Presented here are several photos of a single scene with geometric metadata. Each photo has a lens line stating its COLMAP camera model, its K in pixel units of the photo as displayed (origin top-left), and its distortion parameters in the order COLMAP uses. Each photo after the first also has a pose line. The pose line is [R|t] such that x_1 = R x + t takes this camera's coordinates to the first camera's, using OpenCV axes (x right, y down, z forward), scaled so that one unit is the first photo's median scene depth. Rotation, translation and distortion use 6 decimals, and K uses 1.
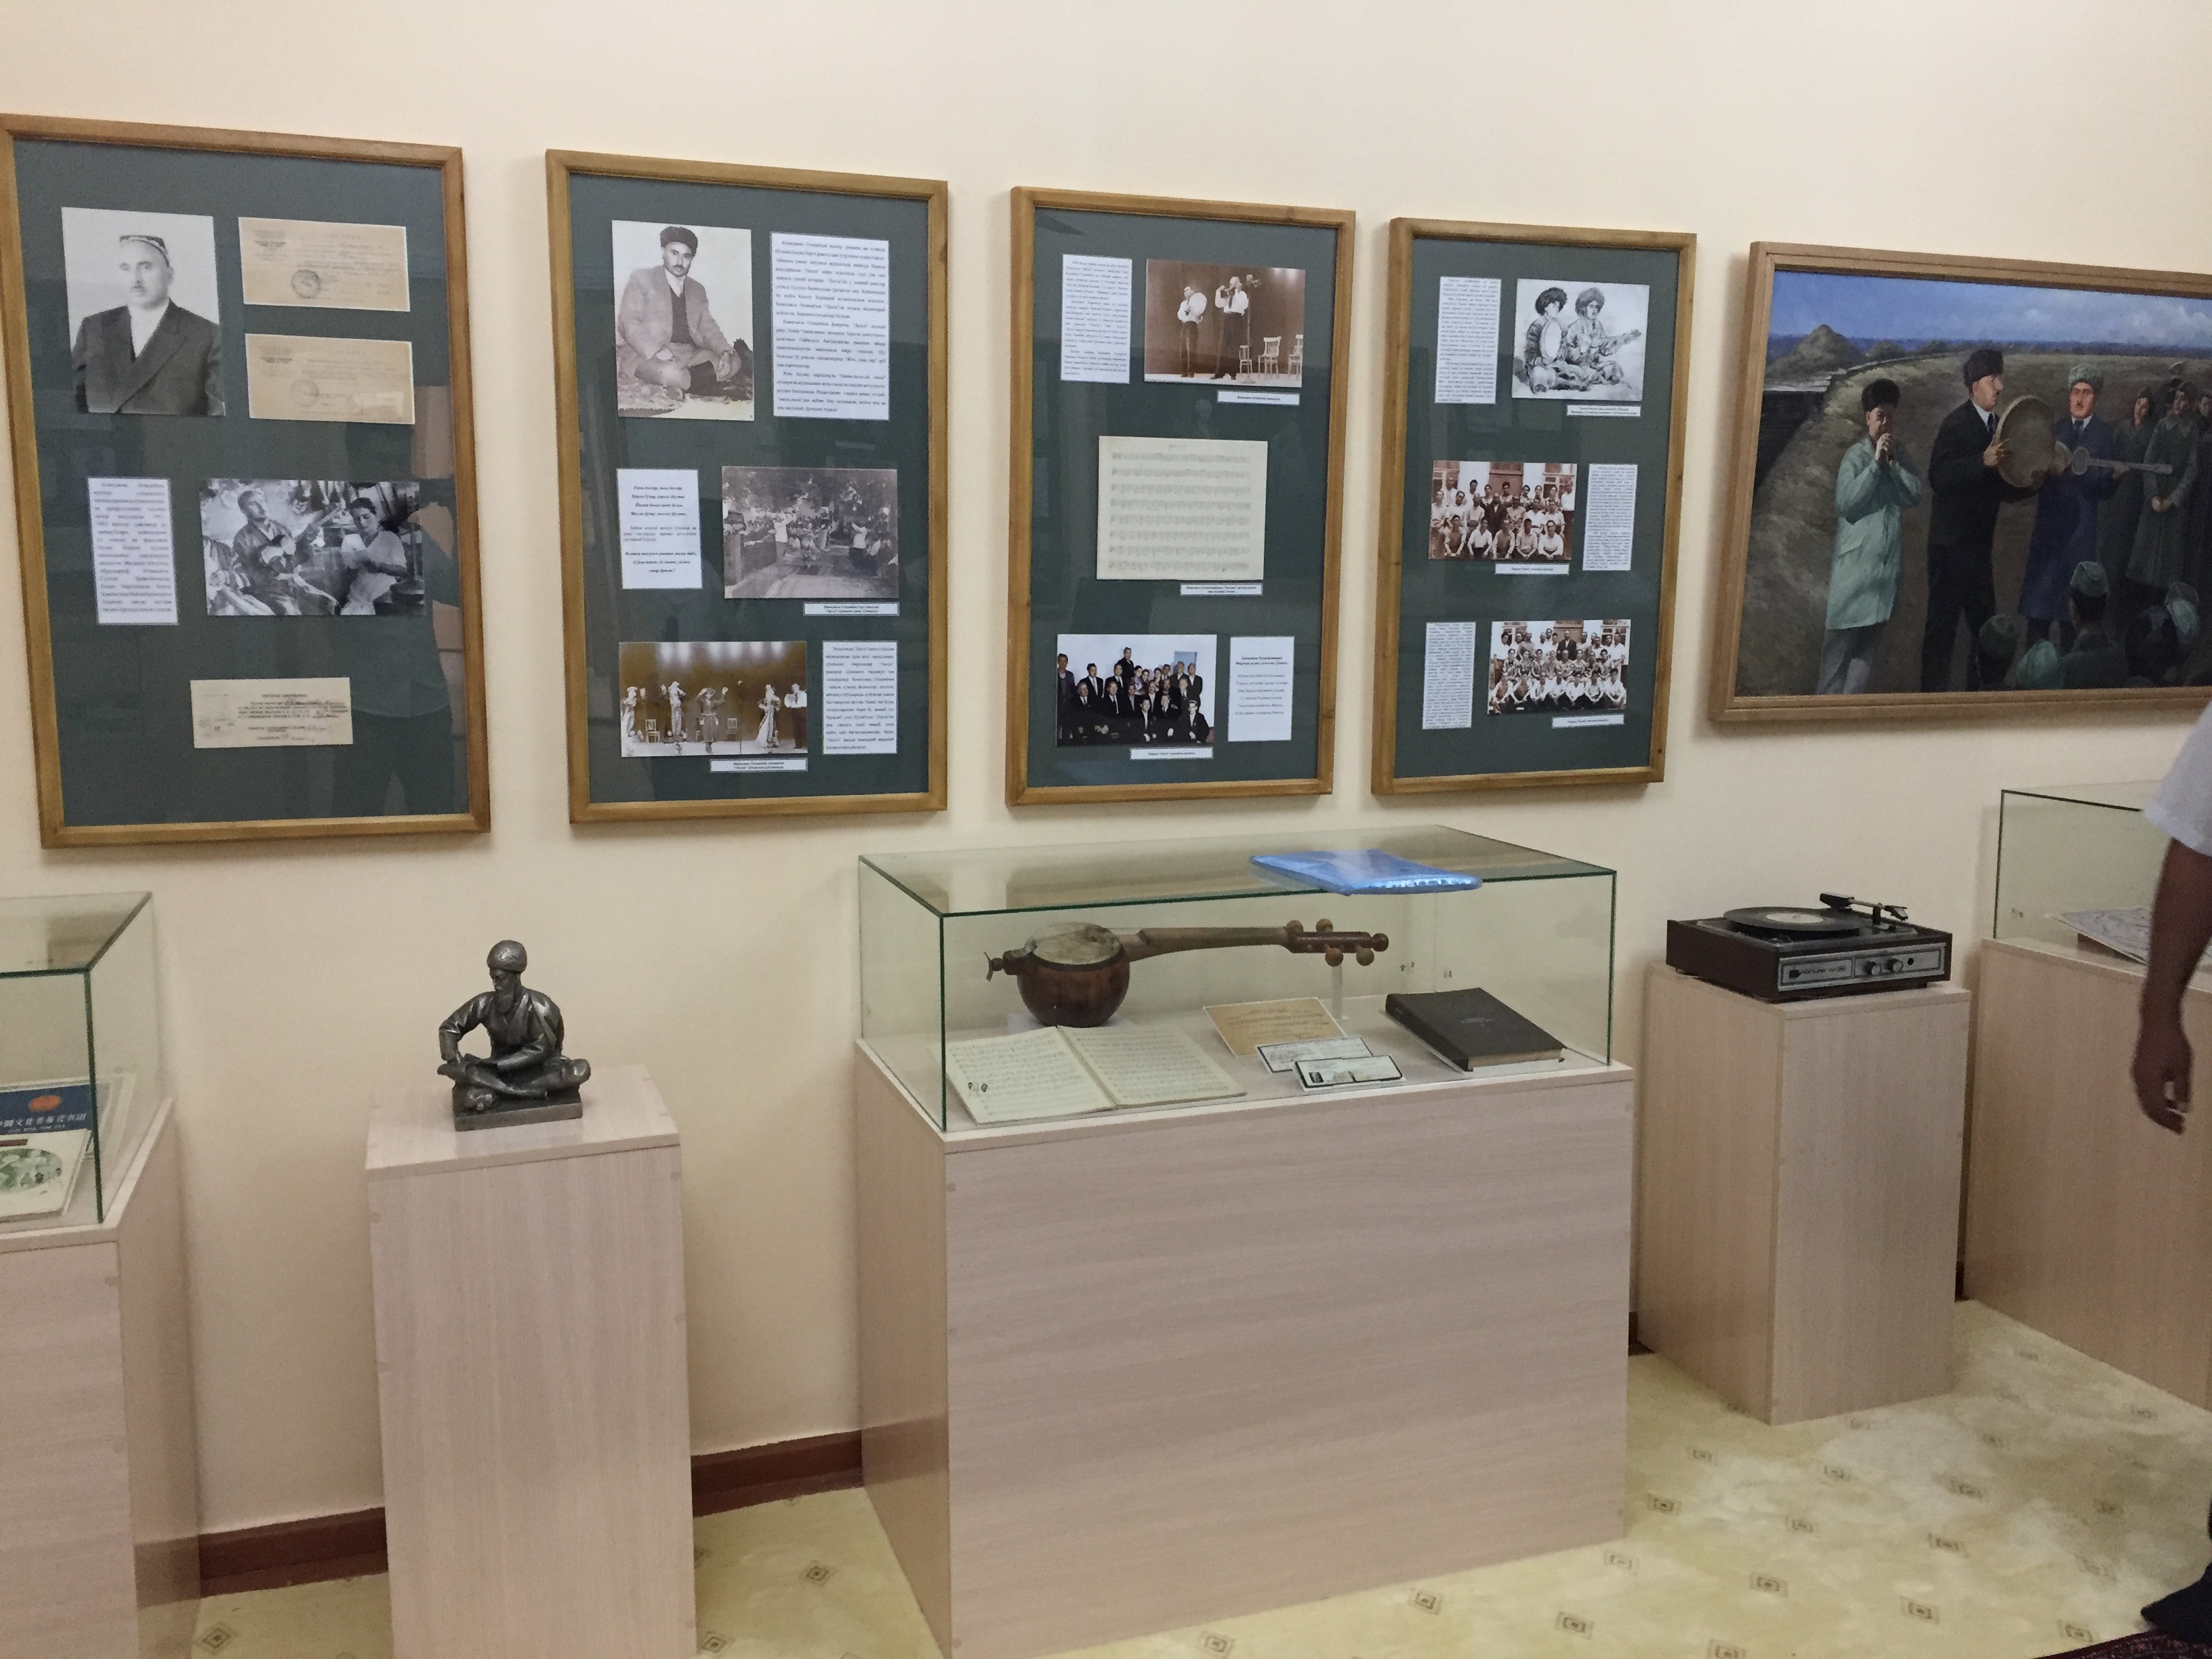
lens RADIAL K [[1885.6, 0, 1097.3], [0, 1885.6, 816.1], [0, 0, 1]] dist [0.084580, -0.120007]
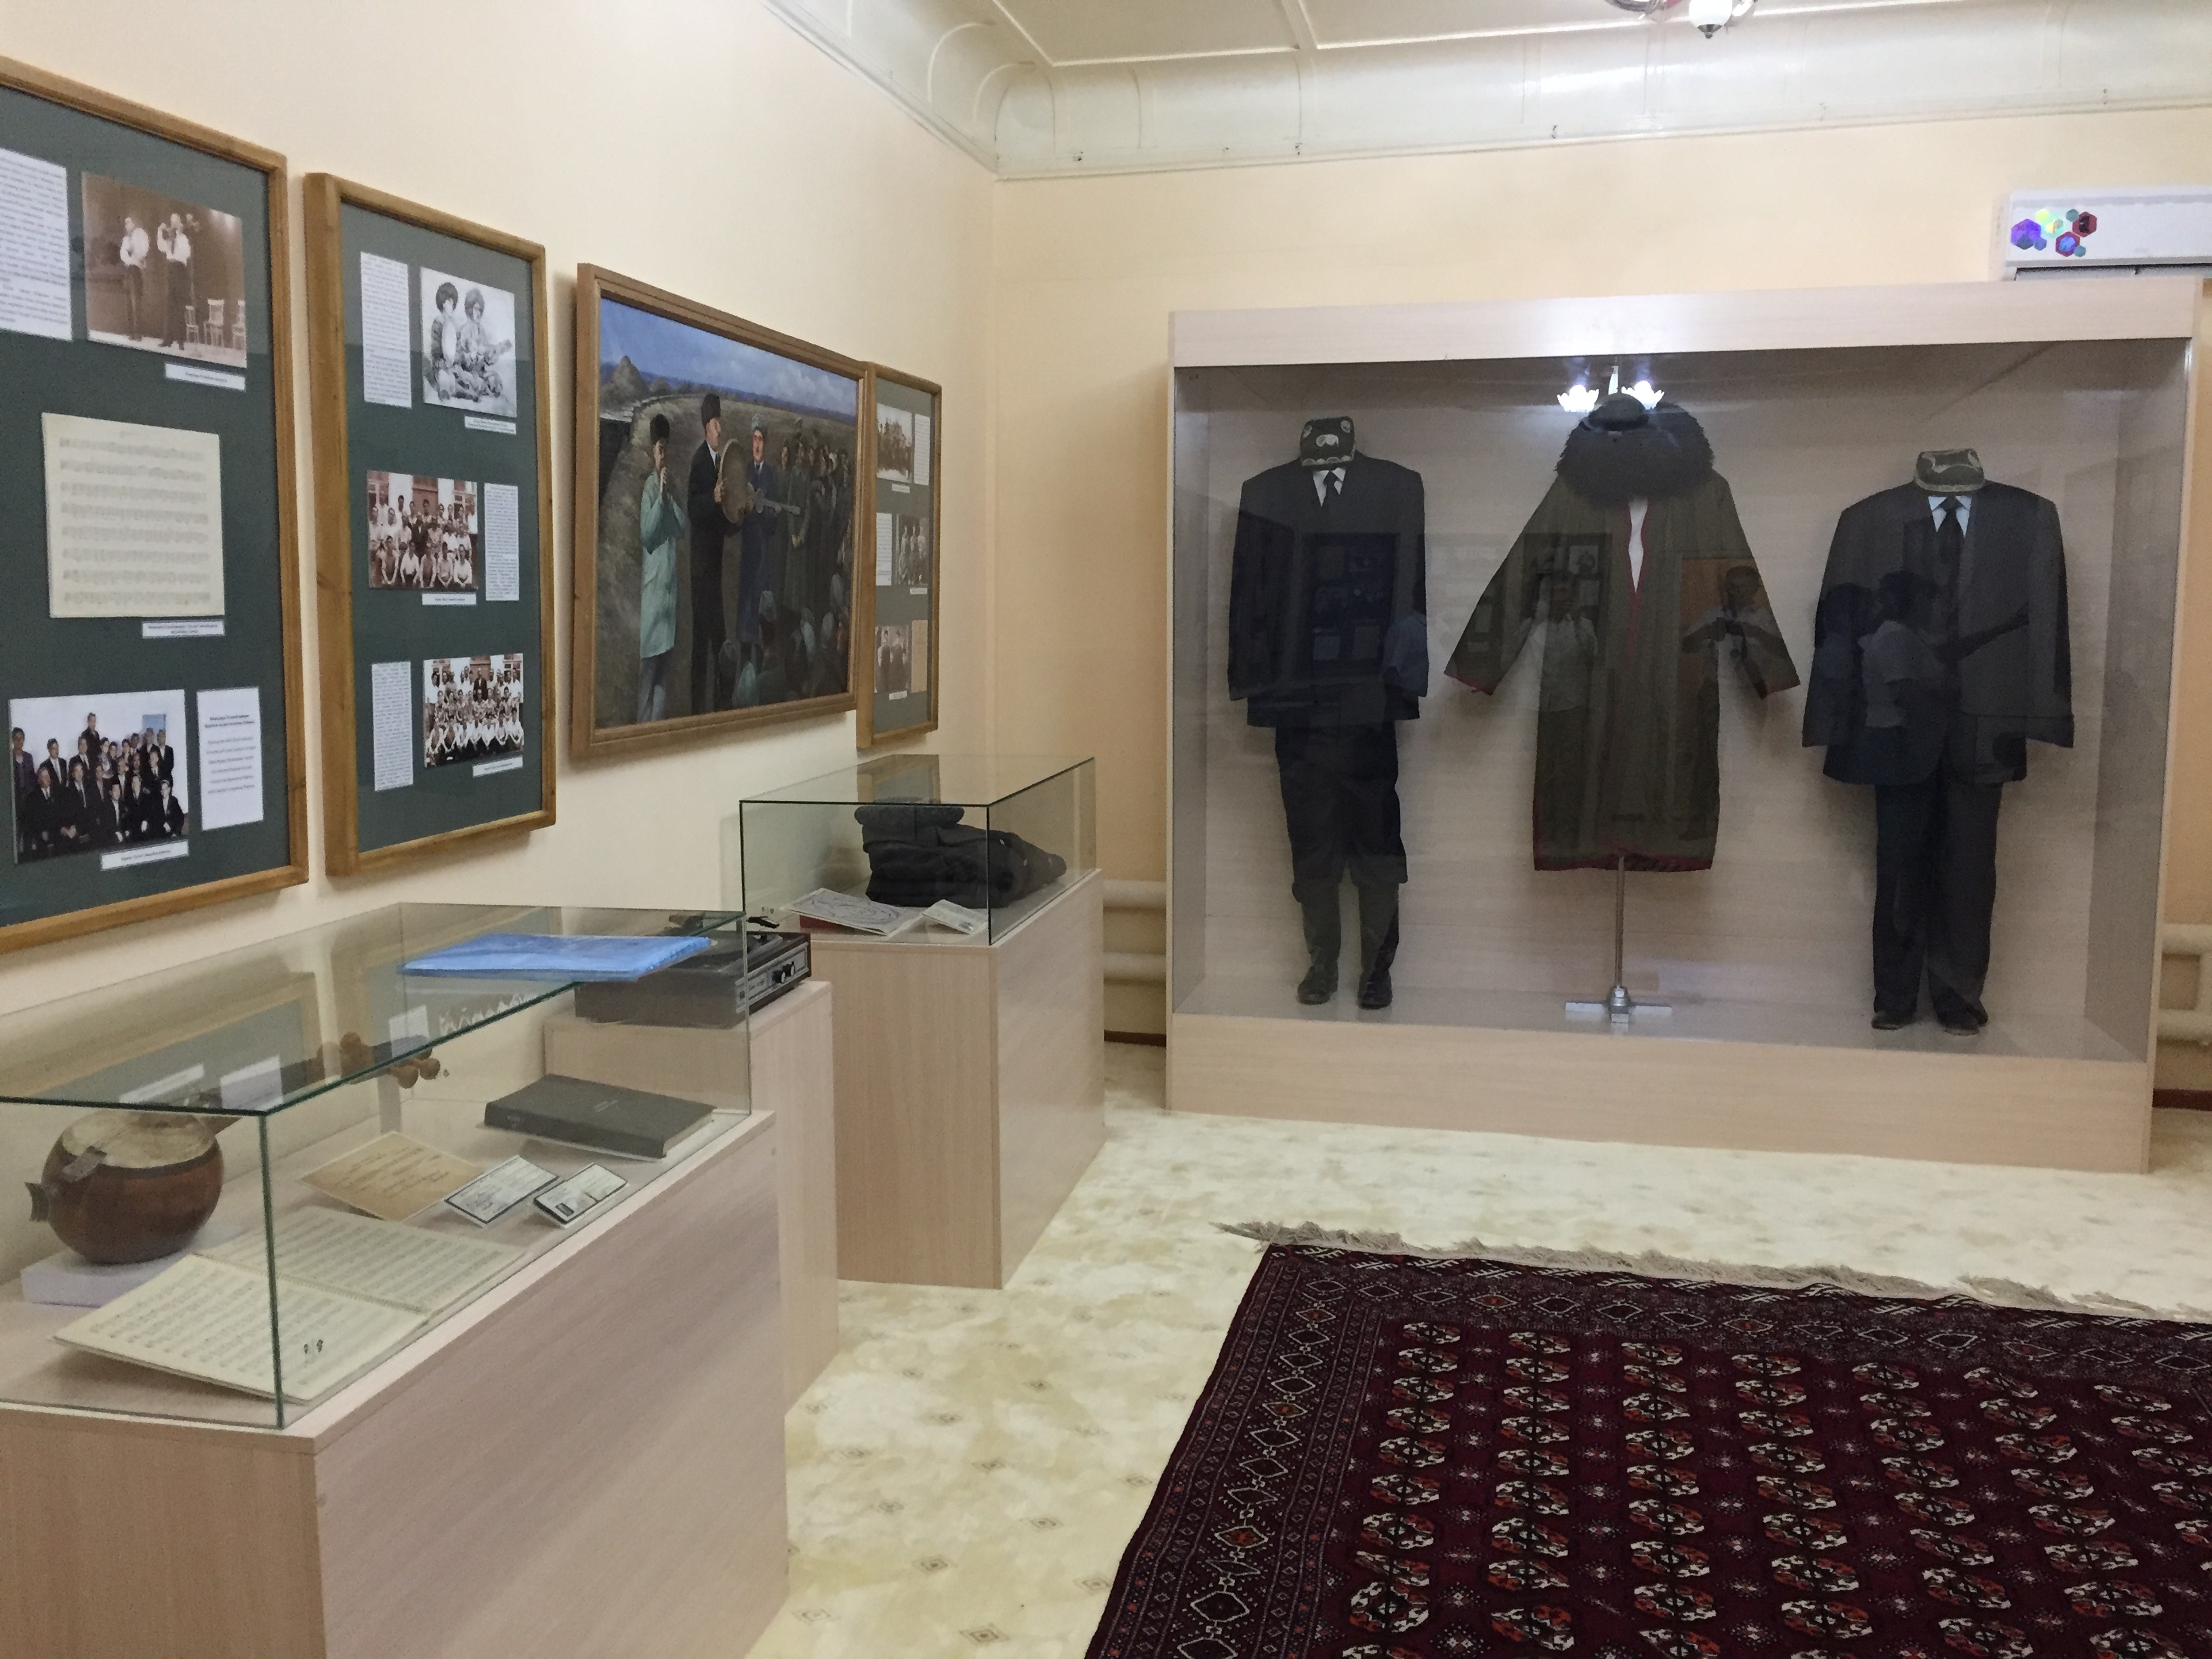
lens RADIAL K [[1885.6, 0, 1113.8], [0, 1885.6, 813.2], [0, 0, 1]] dist [0.084580, -0.120007]
pose [[0.524297, -0.105658, 0.844955, -0.361867], [0.118811, 0.991643, 0.050278, -0.039325], [-0.843206, 0.074029, 0.532469, 0.274766]]
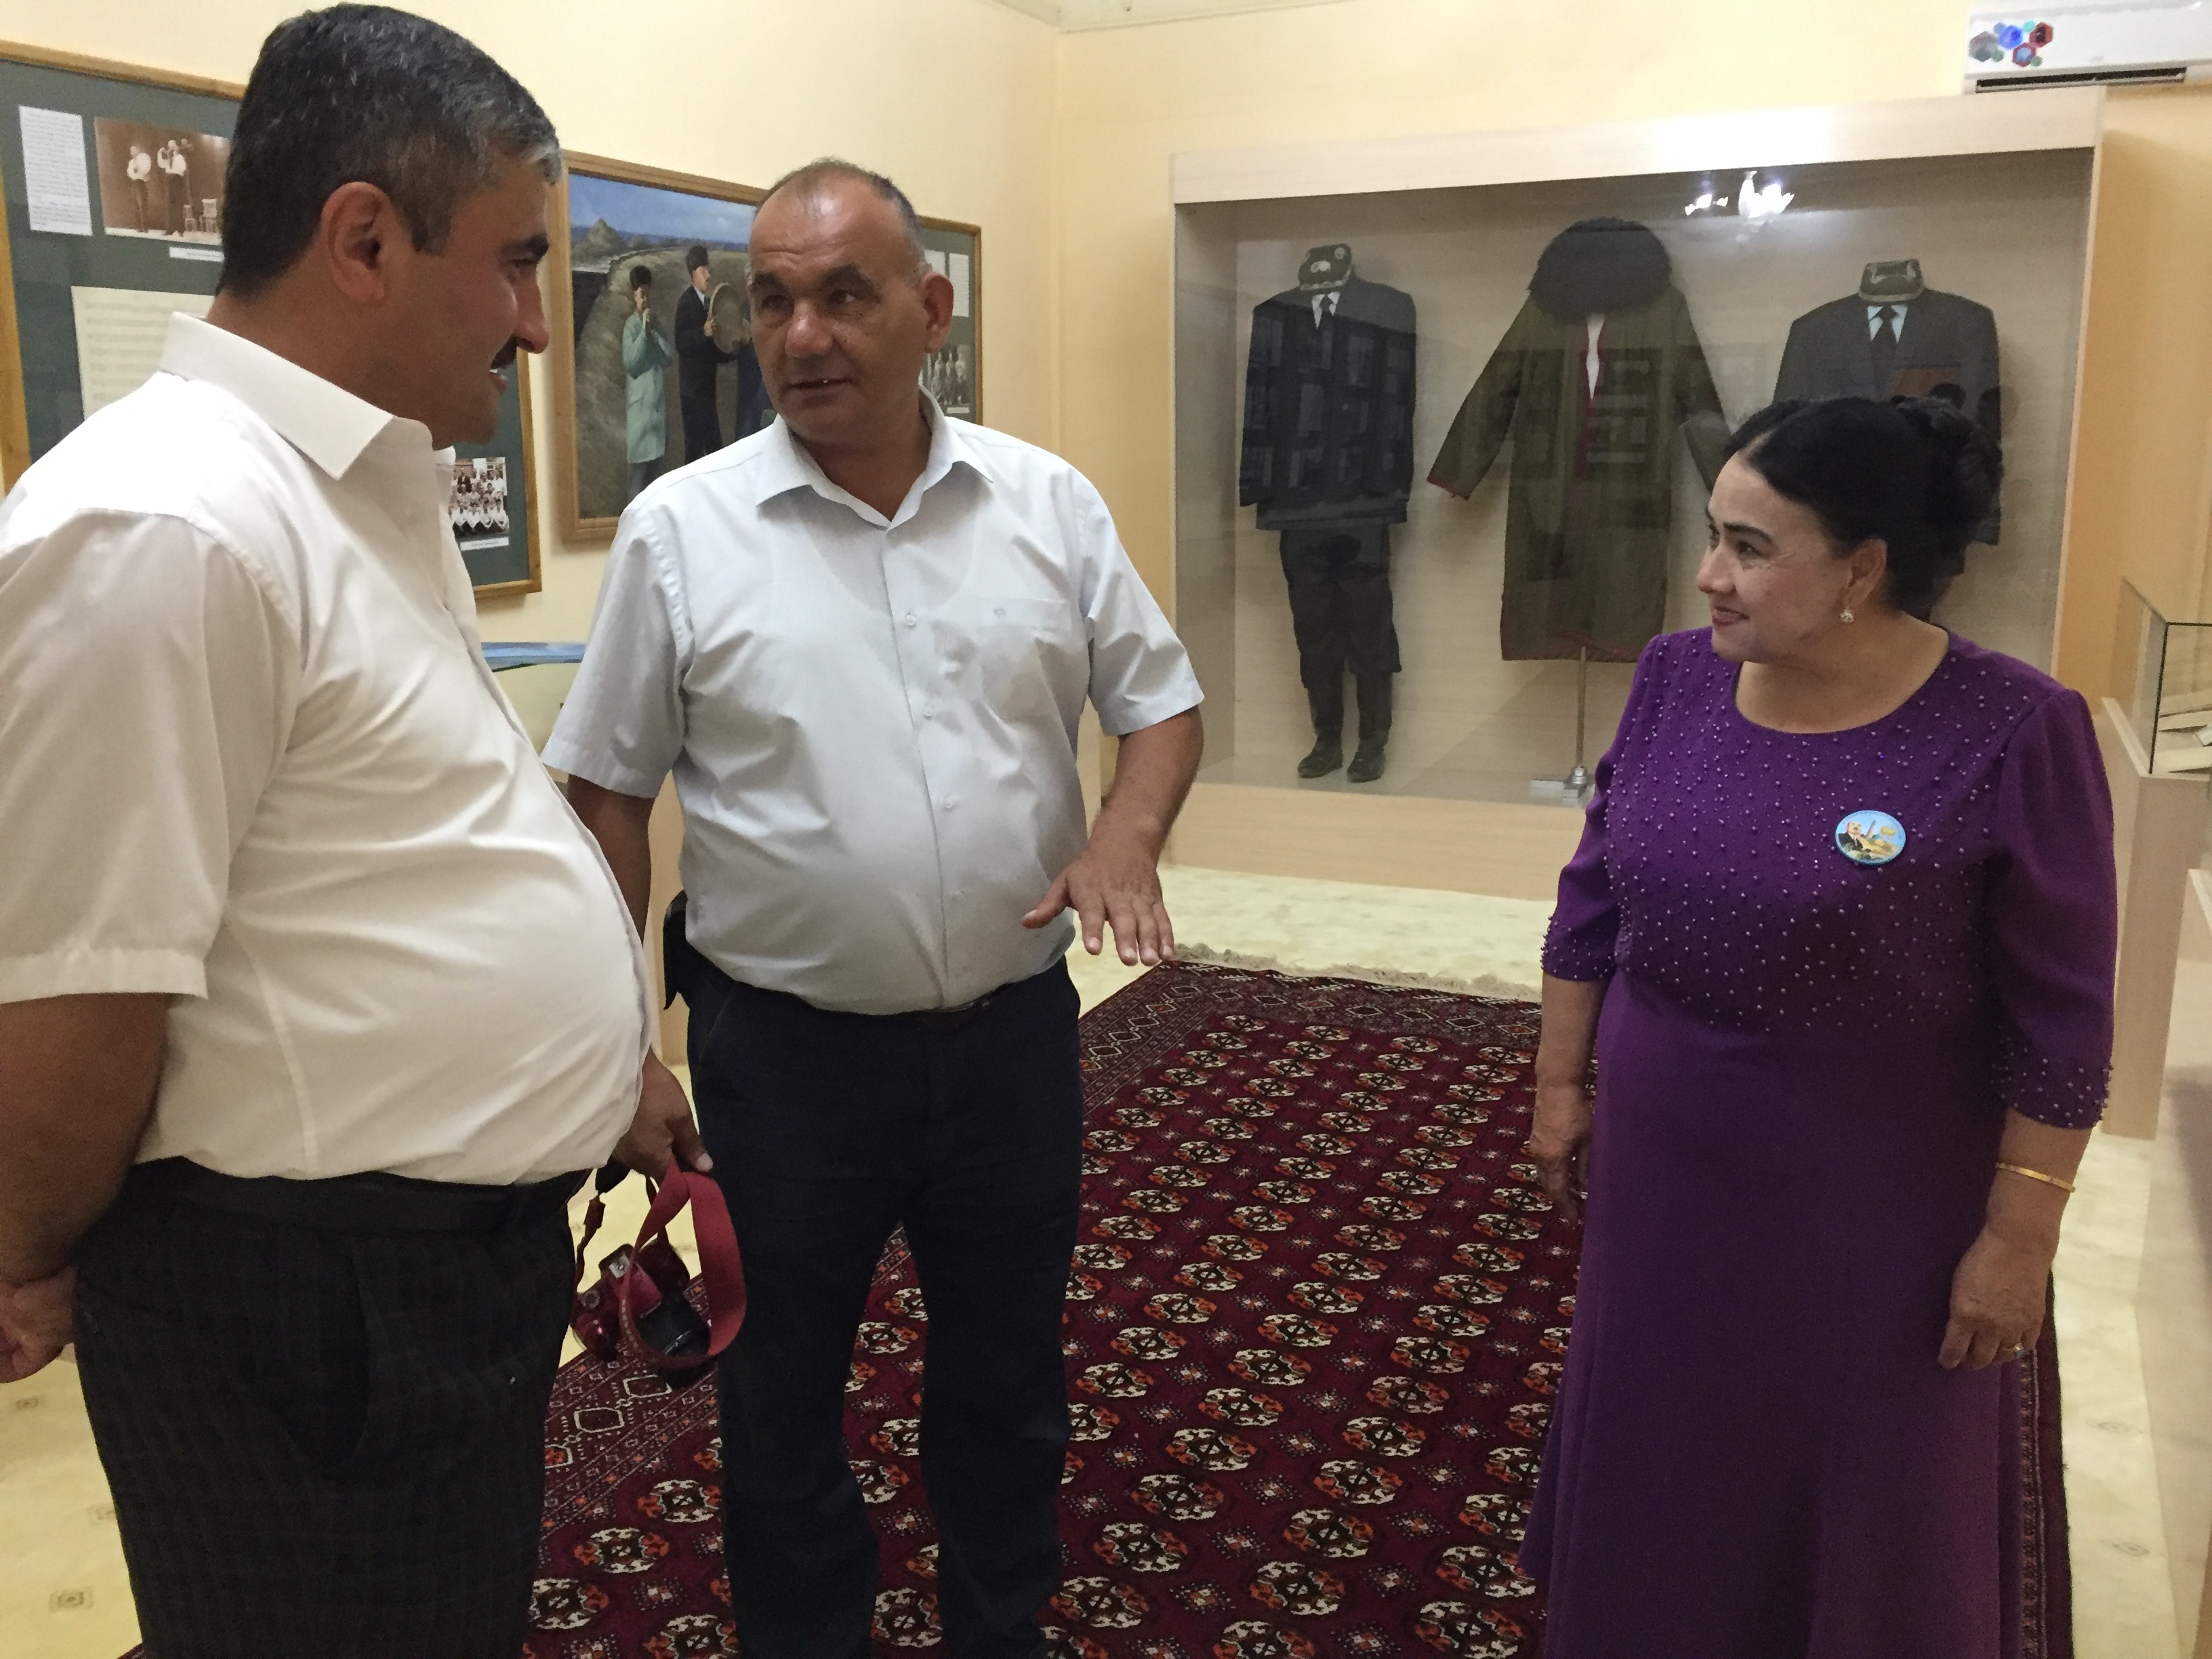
lens RADIAL K [[1885.6, 0, 1103.1], [0, 1885.6, 802.2], [0, 0, 1]] dist [0.084580, -0.120007]
pose [[0.678692, -0.159189, 0.716963, -0.368124], [0.114274, 0.987226, 0.111022, 0.022370], [-0.725478, 0.006580, 0.688214, -0.109966]]
